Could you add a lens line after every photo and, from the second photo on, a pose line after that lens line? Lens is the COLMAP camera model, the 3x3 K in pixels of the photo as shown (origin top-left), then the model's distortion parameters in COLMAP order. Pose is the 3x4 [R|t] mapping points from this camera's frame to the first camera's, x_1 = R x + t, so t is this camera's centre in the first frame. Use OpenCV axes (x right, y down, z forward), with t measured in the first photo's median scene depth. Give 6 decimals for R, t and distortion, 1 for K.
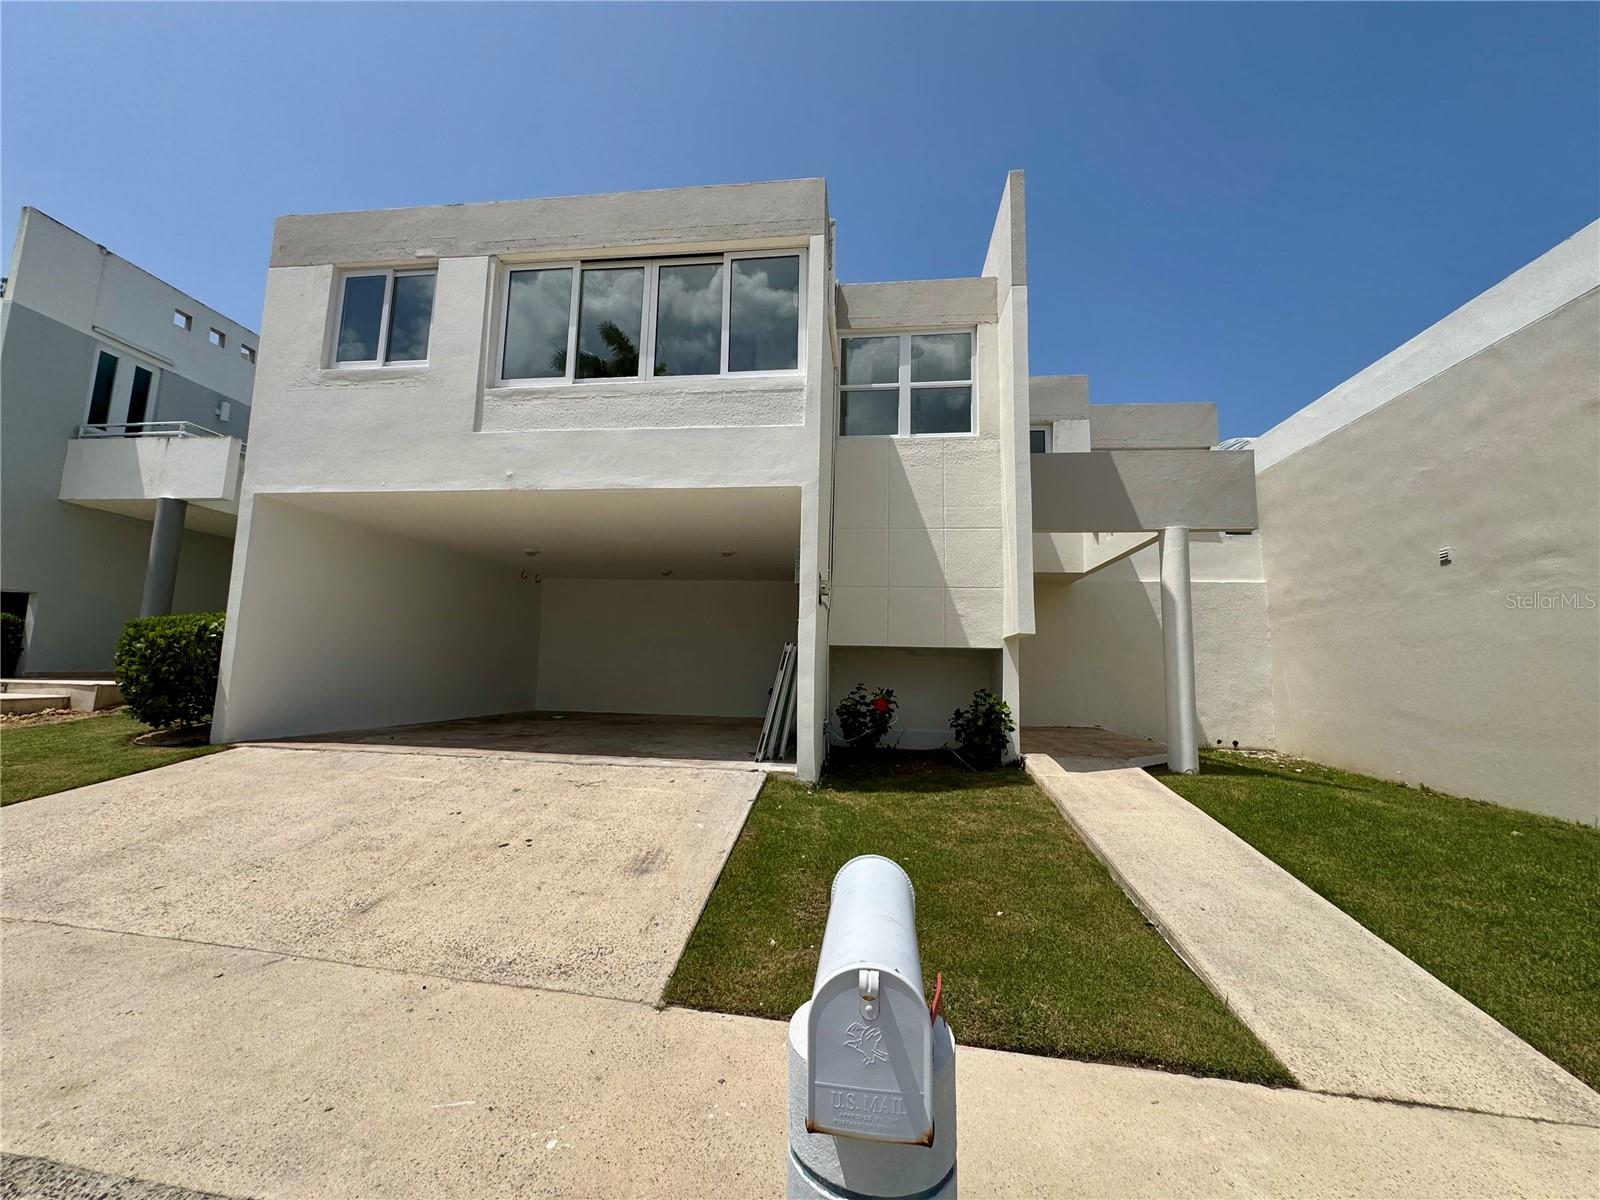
lens RADIAL K [[640.1, 0, 802.0], [0, 640.1, 596.9], [0, 0, 1]] dist [-0.000818, -0.000072]
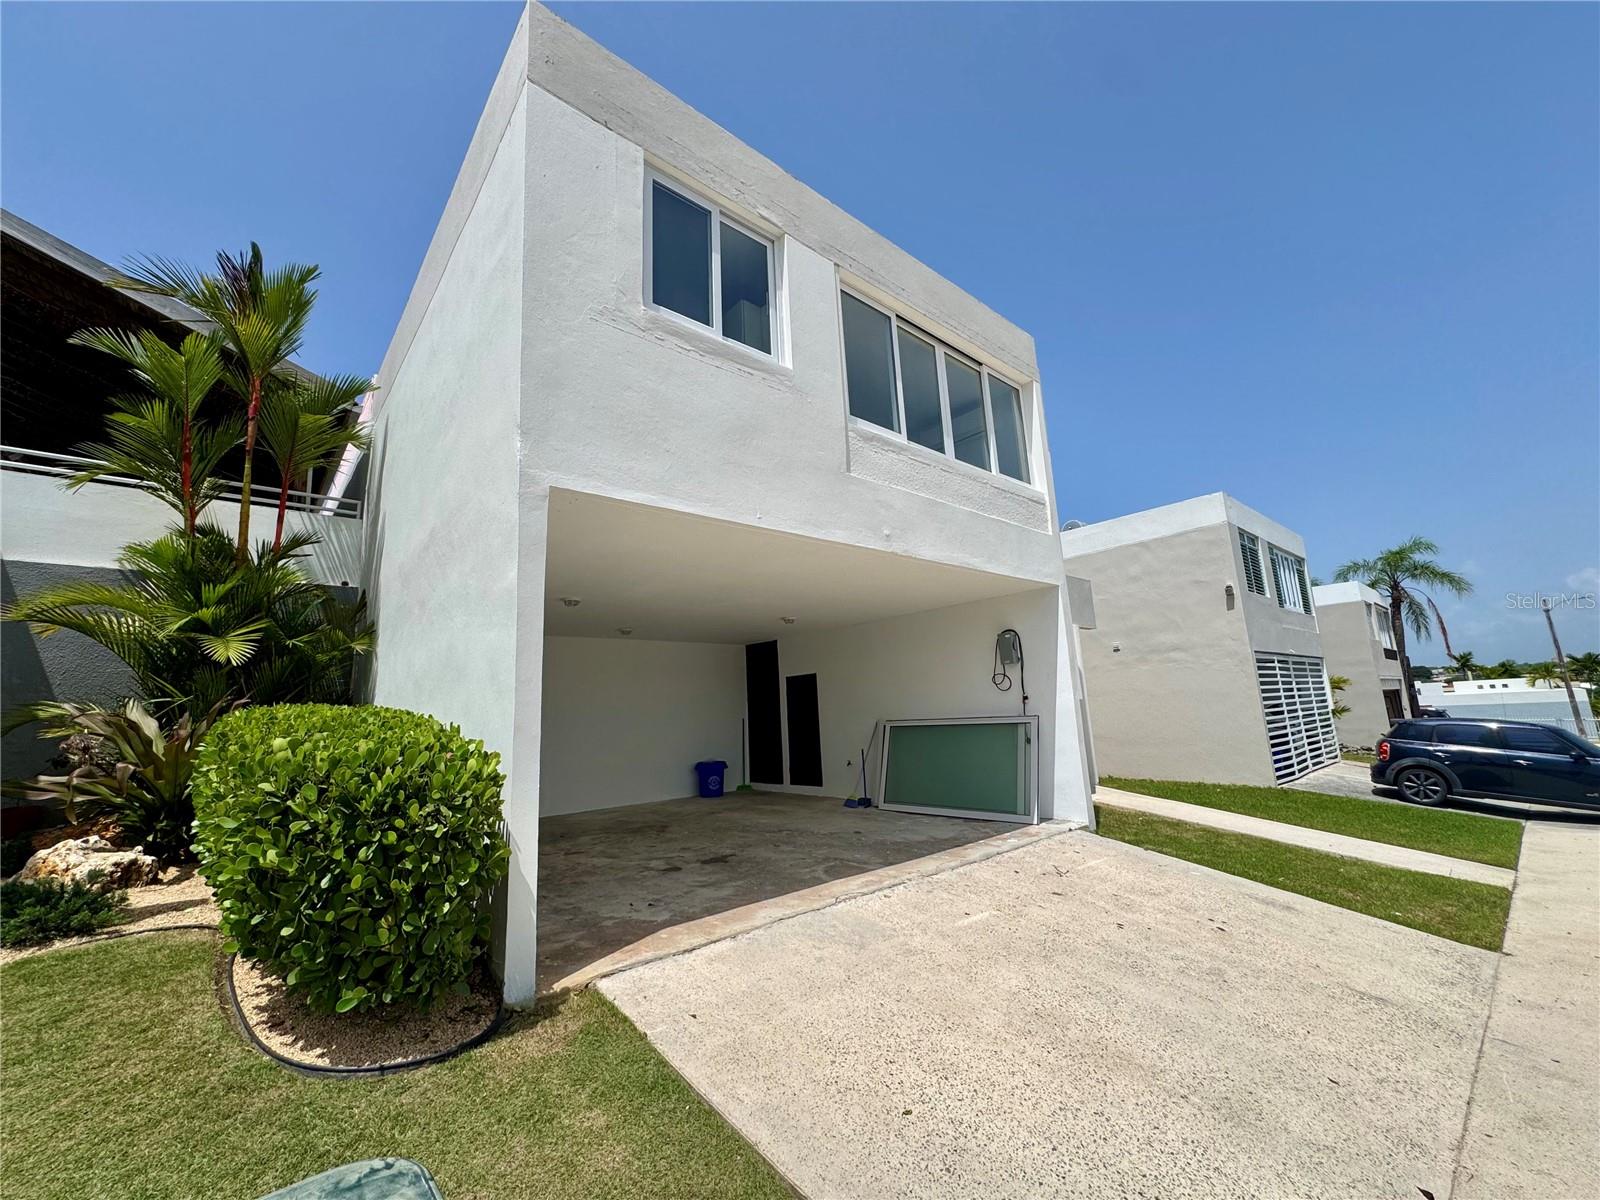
lens RADIAL K [[640.1, 0, 808.3], [0, 640.1, 594.0], [0, 0, 1]] dist [-0.000818, -0.000072]
pose [[0.664382, 0.083792, 0.742681, -1.100293], [-0.027037, 0.995740, -0.088157, -0.032909], [-0.746904, 0.038491, 0.663817, 0.495421]]
